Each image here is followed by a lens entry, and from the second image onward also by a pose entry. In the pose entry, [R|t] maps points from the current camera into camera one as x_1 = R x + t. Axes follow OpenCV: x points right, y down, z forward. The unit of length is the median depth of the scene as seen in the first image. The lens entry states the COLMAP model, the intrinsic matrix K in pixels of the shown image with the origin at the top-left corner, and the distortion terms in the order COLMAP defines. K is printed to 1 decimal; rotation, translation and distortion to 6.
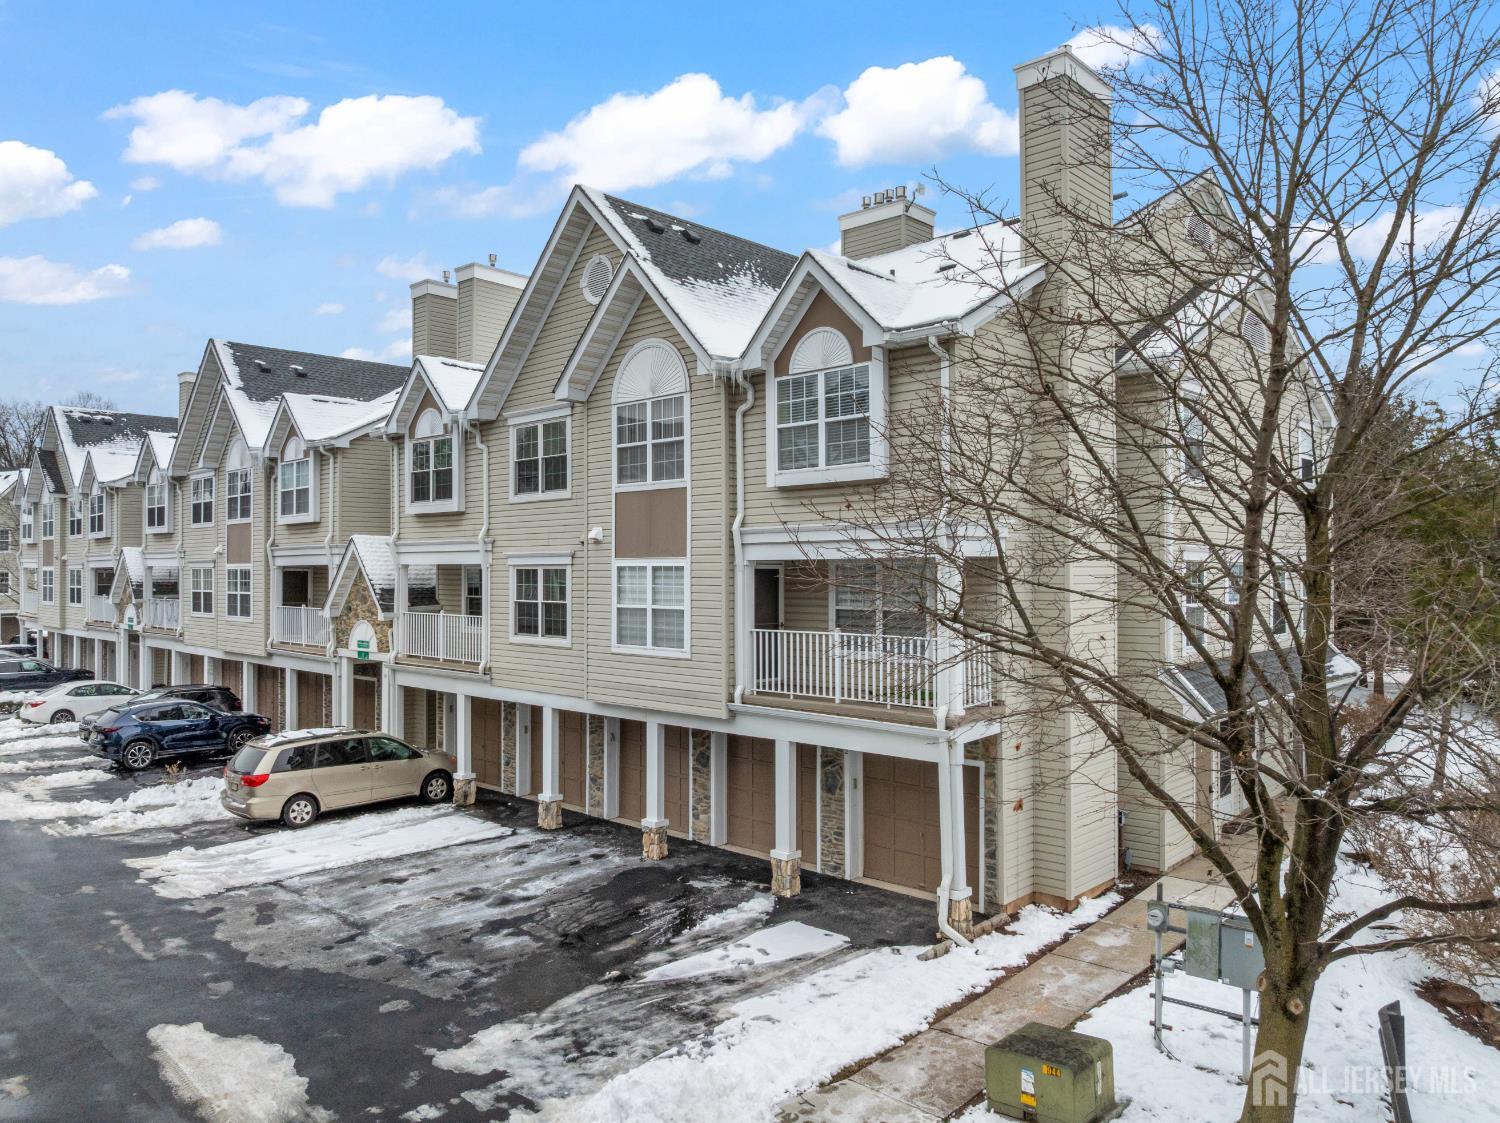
lens RADIAL K [[1074.0, 0, 750.0], [0, 1074.0, 561.5], [0, 0, 1]] dist [-0.041537, -0.000694]
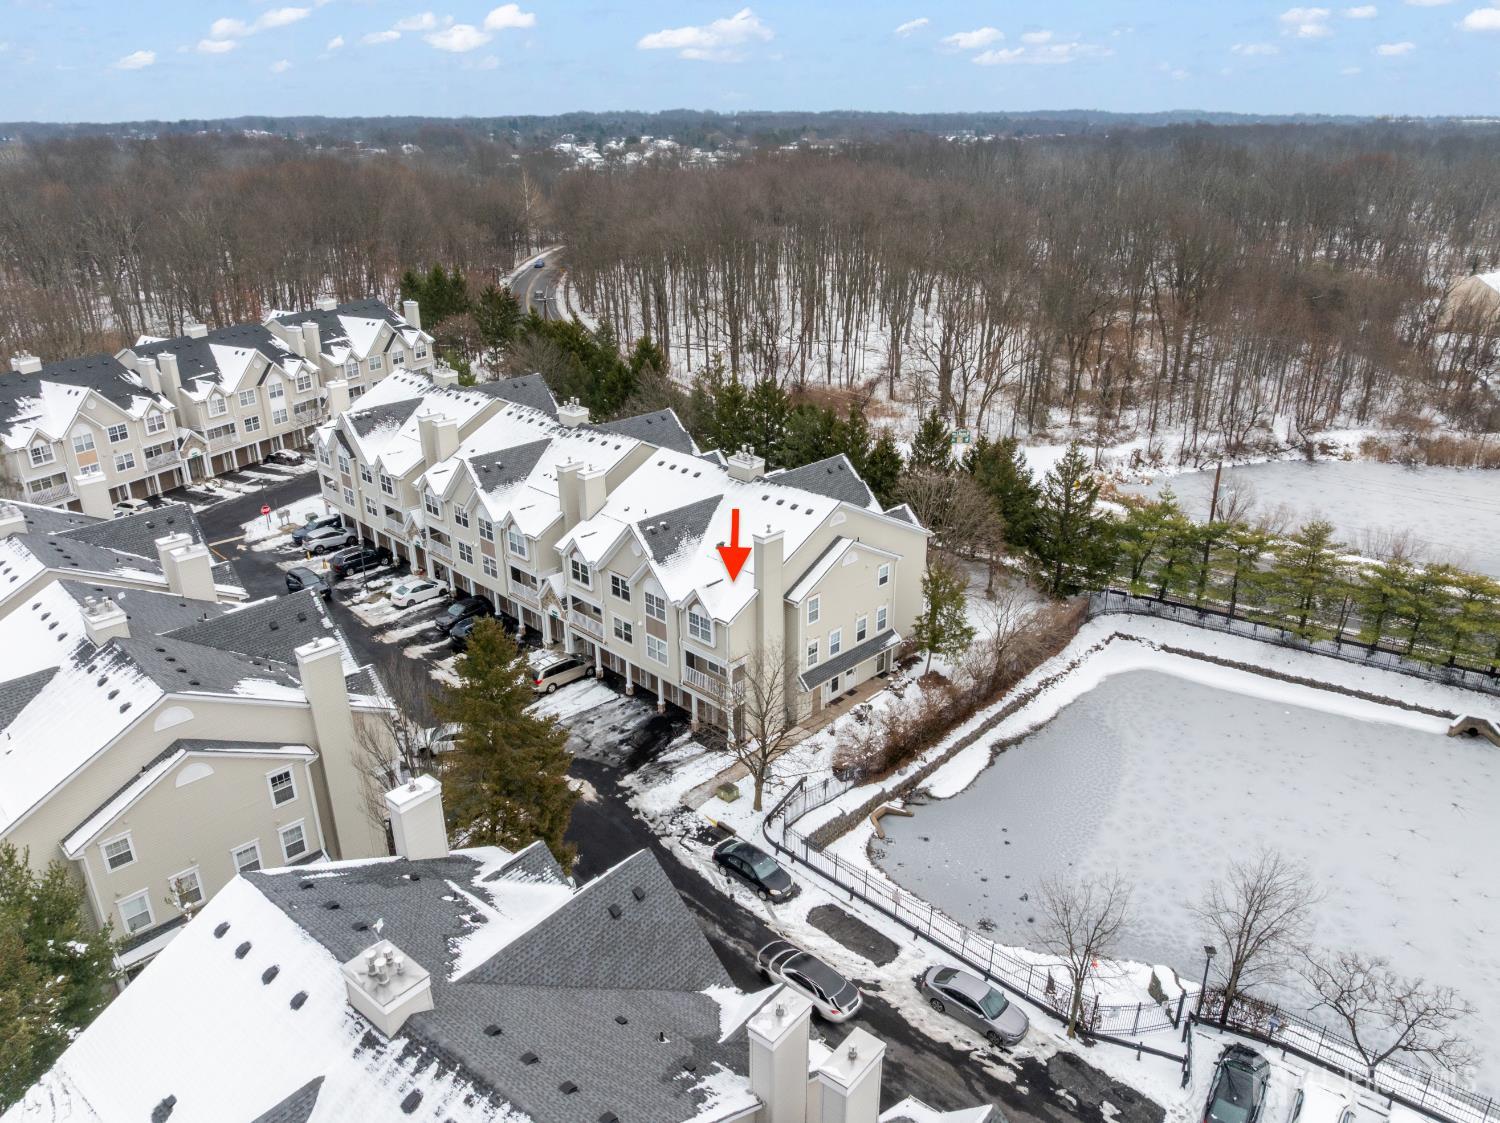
lens RADIAL K [[1058.1, 0, 750.6], [0, 1058.1, 593.5], [0, 0, 1]] dist [-0.041375, 0.000122]
pose [[0.999662, 0.006096, -0.025261, 0.300680], [0.005079, 0.907511, 0.419997, -1.596964], [0.025485, -0.419984, 0.907174, -2.063100]]
